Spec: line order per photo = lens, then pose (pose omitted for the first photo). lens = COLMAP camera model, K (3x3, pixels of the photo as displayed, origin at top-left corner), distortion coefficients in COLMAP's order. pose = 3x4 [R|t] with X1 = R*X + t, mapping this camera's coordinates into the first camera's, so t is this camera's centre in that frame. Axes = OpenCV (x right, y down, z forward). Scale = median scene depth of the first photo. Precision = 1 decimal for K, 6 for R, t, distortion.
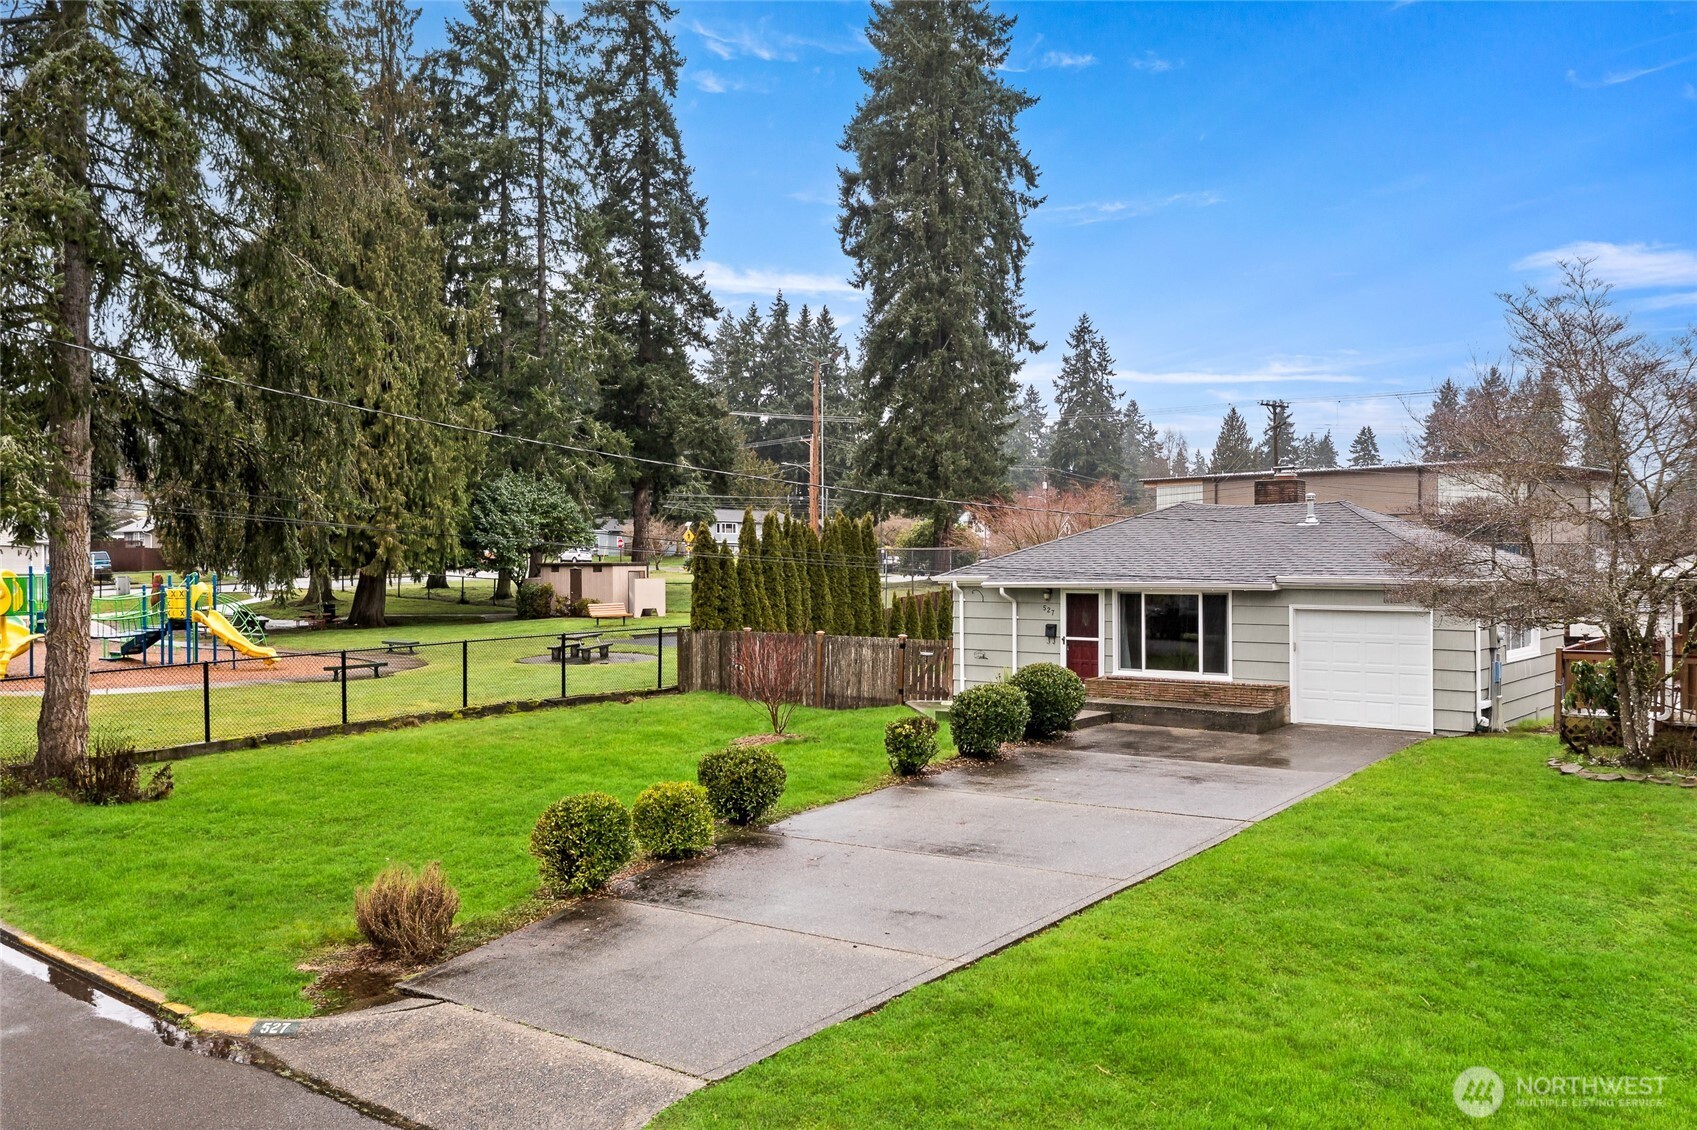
lens RADIAL K [[1339.8, 0, 859.7], [0, 1339.8, 561.3], [0, 0, 1]] dist [-0.023951, 0.007410]
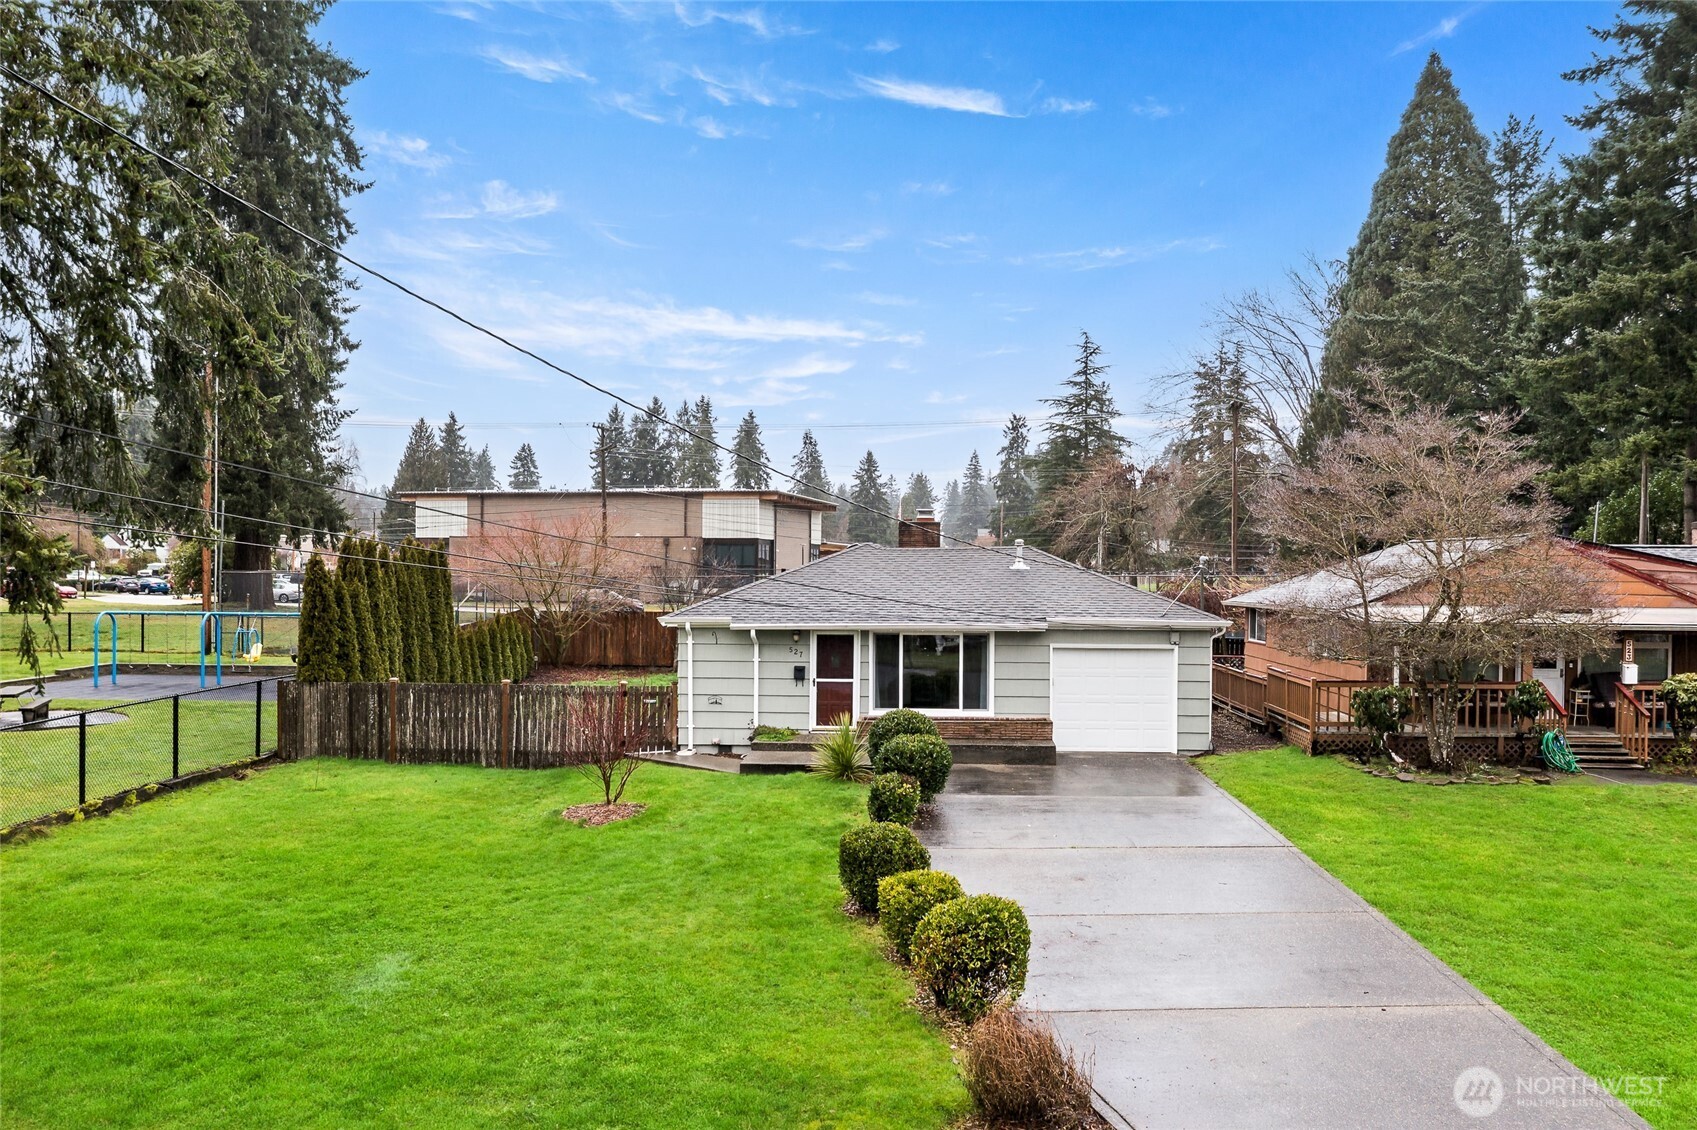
lens RADIAL K [[1369.9, 0, 848.5], [0, 1369.9, 565.0], [0, 0, 1]] dist [-0.003808, 0.007178]
pose [[0.815628, 0.011608, 0.578460, -0.146346], [-0.007792, 0.999928, -0.009079, -0.006551], [-0.578524, 0.002898, 0.815660, 0.057191]]
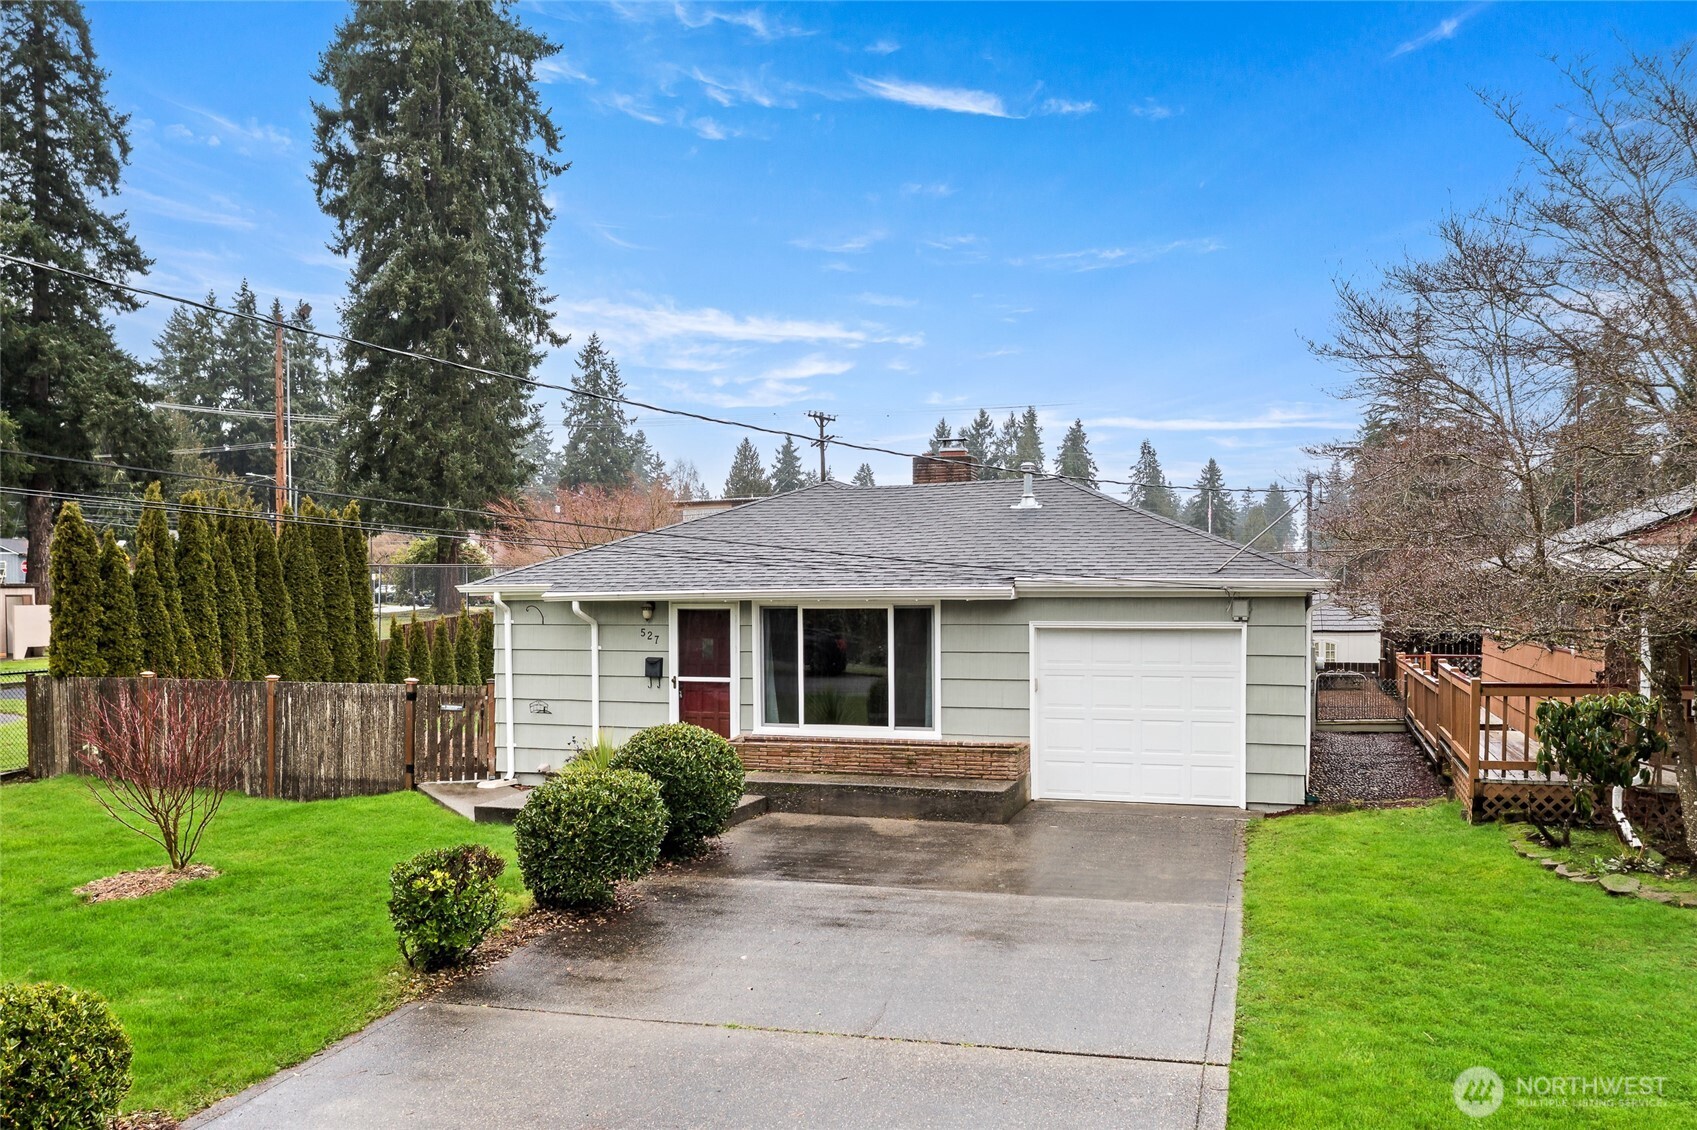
lens RADIAL K [[1349.5, 0, 846.5], [0, 1349.5, 637.1], [0, 0, 1]] dist [-0.023354, 0.007590]
pose [[0.937562, -0.012191, 0.347606, 0.001543], [0.001365, 0.999507, 0.031373, 0.006058], [-0.347817, -0.028940, 0.937116, 0.128753]]
